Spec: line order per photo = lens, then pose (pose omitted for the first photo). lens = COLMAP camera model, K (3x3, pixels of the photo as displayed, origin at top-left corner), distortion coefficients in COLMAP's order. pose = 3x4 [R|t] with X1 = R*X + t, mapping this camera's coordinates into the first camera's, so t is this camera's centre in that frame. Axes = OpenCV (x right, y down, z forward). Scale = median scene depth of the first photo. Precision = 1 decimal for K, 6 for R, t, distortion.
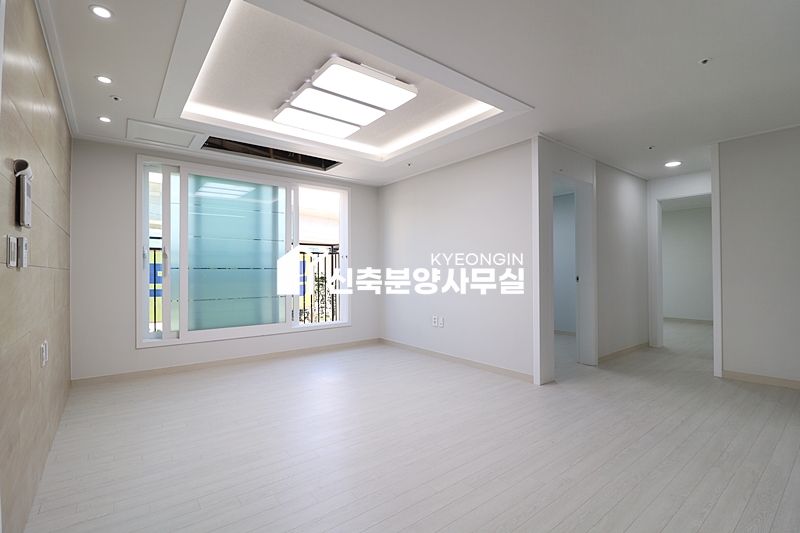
lens RADIAL K [[370.9, 0, 406.5], [0, 370.9, 264.8], [0, 0, 1]] dist [-0.003201, -0.010710]
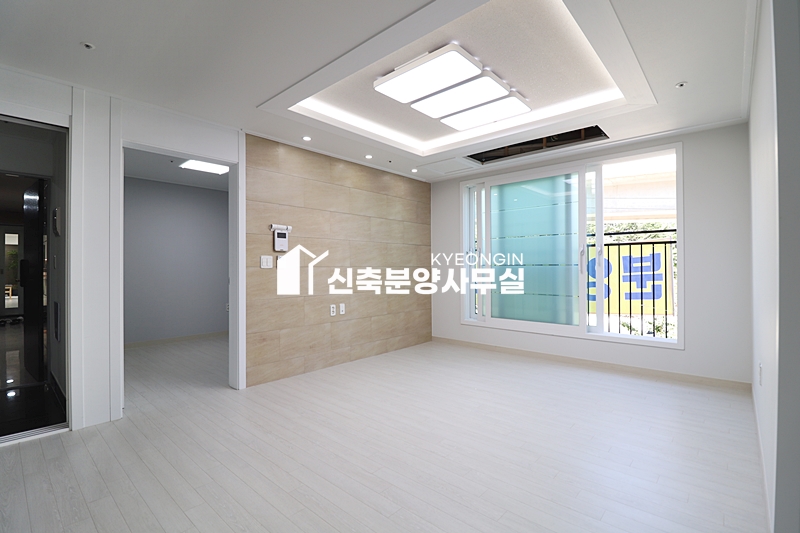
lens RADIAL K [[370.9, 0, 404.0], [0, 370.9, 264.4], [0, 0, 1]] dist [-0.003201, -0.010710]
pose [[0.166754, -0.001143, -0.985998, 0.532136], [0.020630, 0.999784, 0.002330, -0.001925], [0.985783, -0.020730, 0.166742, 0.504462]]
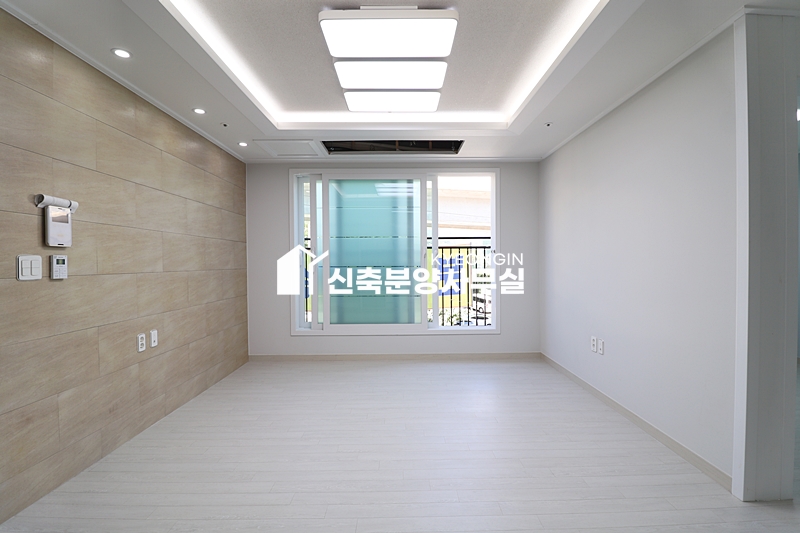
lens RADIAL K [[370.9, 0, 405.2], [0, 370.9, 265.1], [0, 0, 1]] dist [-0.003201, -0.010710]
pose [[0.790508, 0.005948, -0.612423, 0.246175], [0.012704, 0.999578, 0.026106, -0.020627], [0.612320, -0.028417, 0.790099, 0.265242]]
